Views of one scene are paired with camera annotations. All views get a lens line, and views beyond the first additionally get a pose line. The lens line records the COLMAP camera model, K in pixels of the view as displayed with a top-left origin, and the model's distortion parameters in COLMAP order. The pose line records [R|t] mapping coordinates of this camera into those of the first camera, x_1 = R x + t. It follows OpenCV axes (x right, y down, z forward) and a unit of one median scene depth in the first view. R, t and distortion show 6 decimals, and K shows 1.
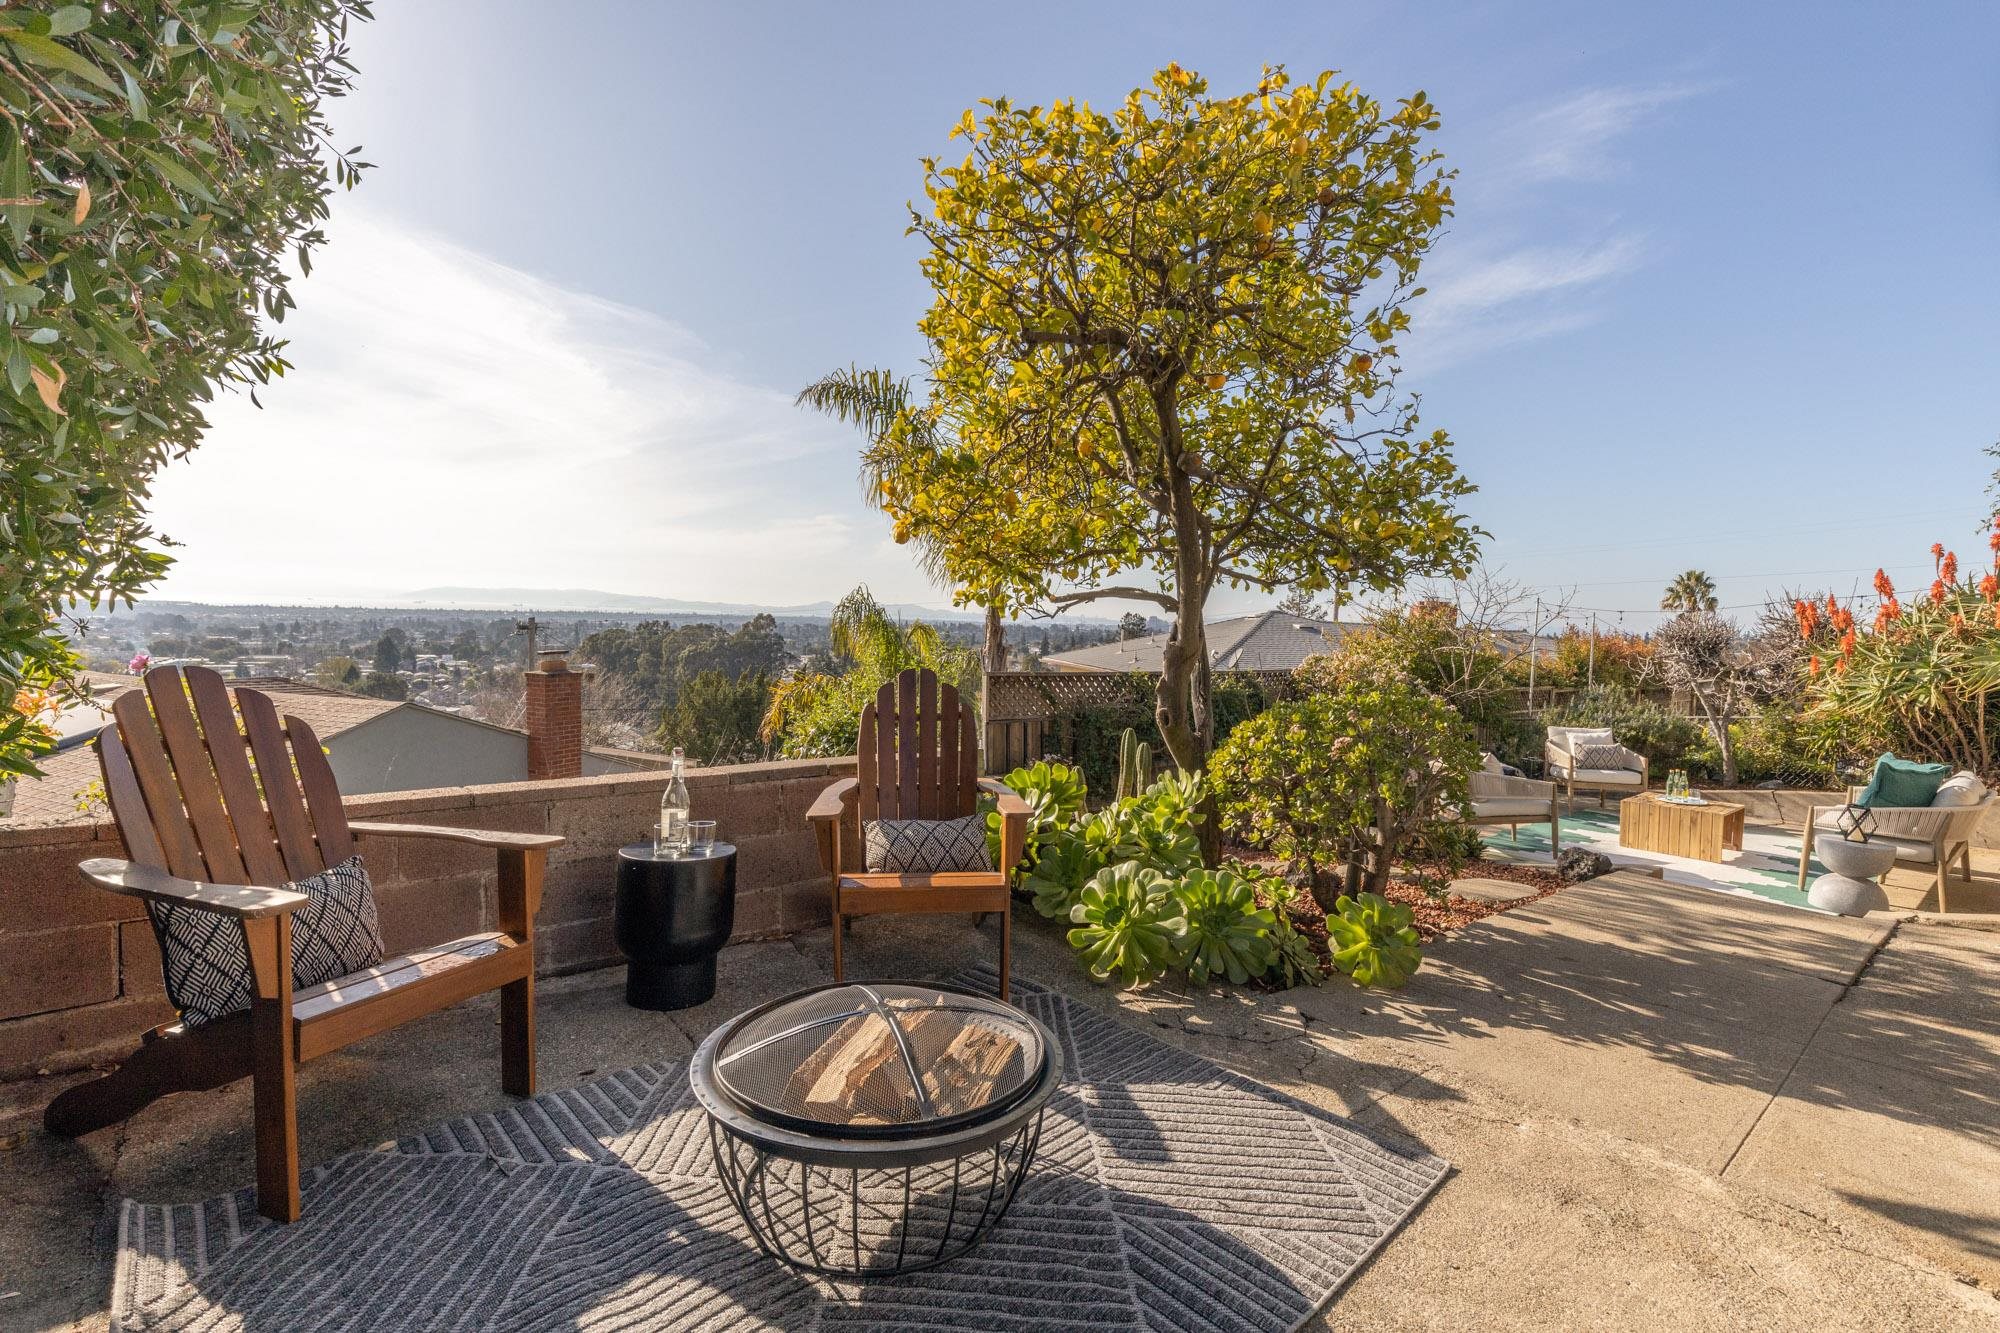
lens RADIAL K [[929.6, 0, 1000.0], [0, 929.6, 666.5], [0, 0, 1]] dist [0.017978, -0.000002]
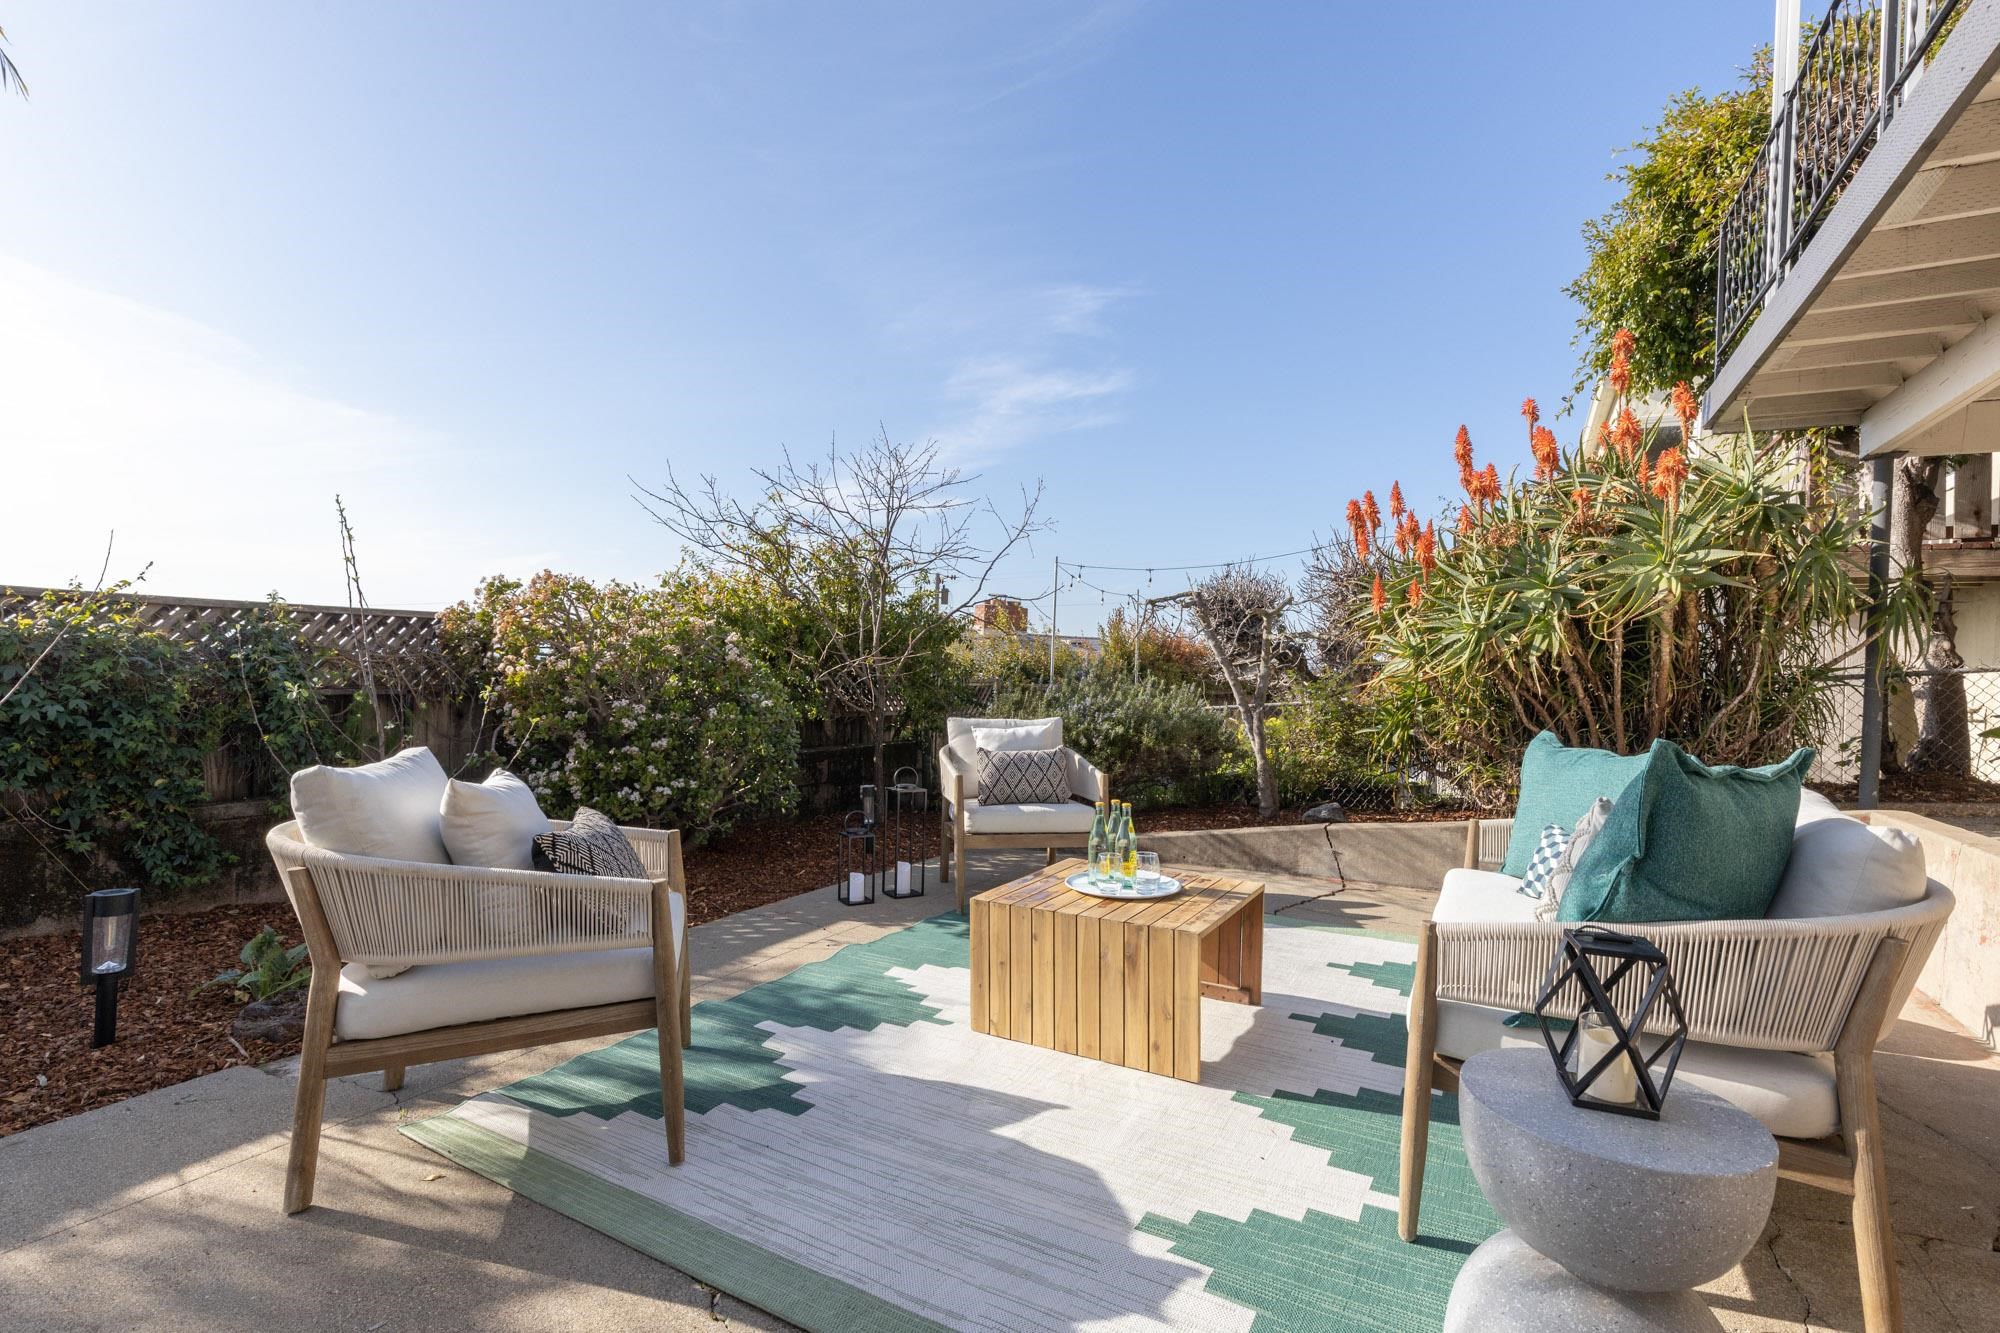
lens RADIAL K [[938.8, 0, 1000.0], [0, 938.8, 666.5], [0, 0, 1]] dist [0.000313, 0.000055]
pose [[0.939452, -0.003423, 0.342663, 0.474406], [0.017584, 0.999114, -0.038230, 0.060319], [-0.342229, 0.041941, 0.938680, 0.570011]]
